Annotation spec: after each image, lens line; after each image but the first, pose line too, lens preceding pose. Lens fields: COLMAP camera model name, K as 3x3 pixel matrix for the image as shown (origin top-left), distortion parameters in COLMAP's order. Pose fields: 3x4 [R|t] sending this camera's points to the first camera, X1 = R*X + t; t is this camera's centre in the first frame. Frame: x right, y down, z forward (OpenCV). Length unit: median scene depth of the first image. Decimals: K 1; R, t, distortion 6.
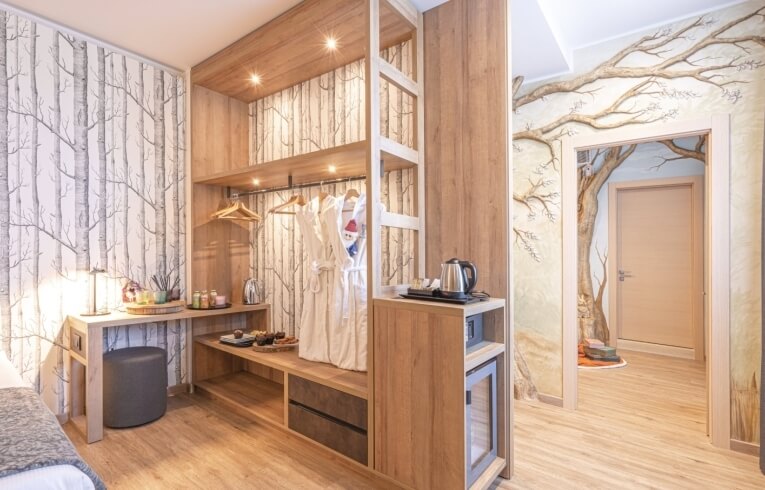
lens RADIAL K [[374.2, 0, 373.5], [0, 374.2, 267.4], [0, 0, 1]] dist [-0.008629, 0.001775]
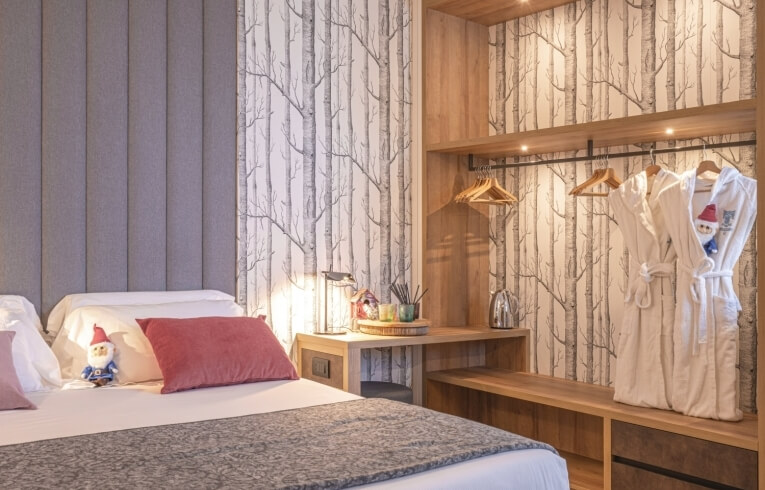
lens RADIAL K [[753.5, 0, 387.6], [0, 753.5, 272.4], [0, 0, 1]] dist [0.032428, 0.000000]
pose [[0.978874, 0.004461, -0.204416, -0.306735], [-0.007405, 0.999880, -0.013638, 0.021367], [0.204331, 0.014864, 0.978789, -0.444853]]
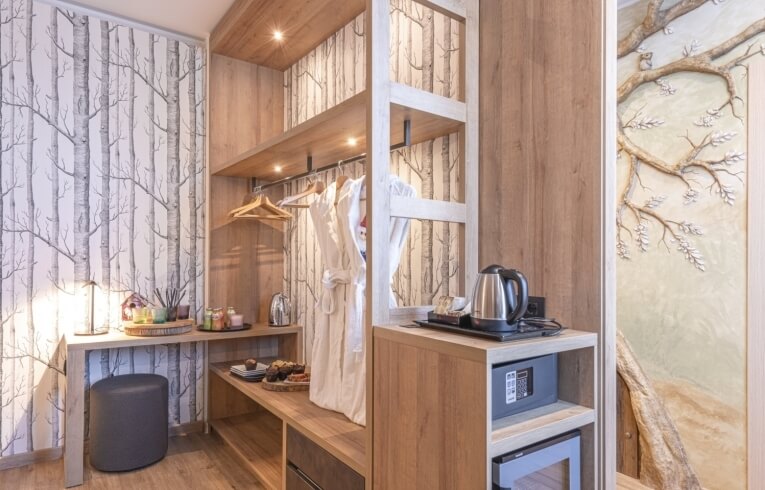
lens RADIAL K [[461.6, 0, 379.5], [0, 461.6, 278.7], [0, 0, 1]] dist [0.007554, -0.000458]
pose [[0.961318, 0.002166, -0.275431, 0.171184], [-0.002826, 0.999994, -0.001999, 0.000313], [0.275425, 0.002700, 0.961319, 0.154981]]
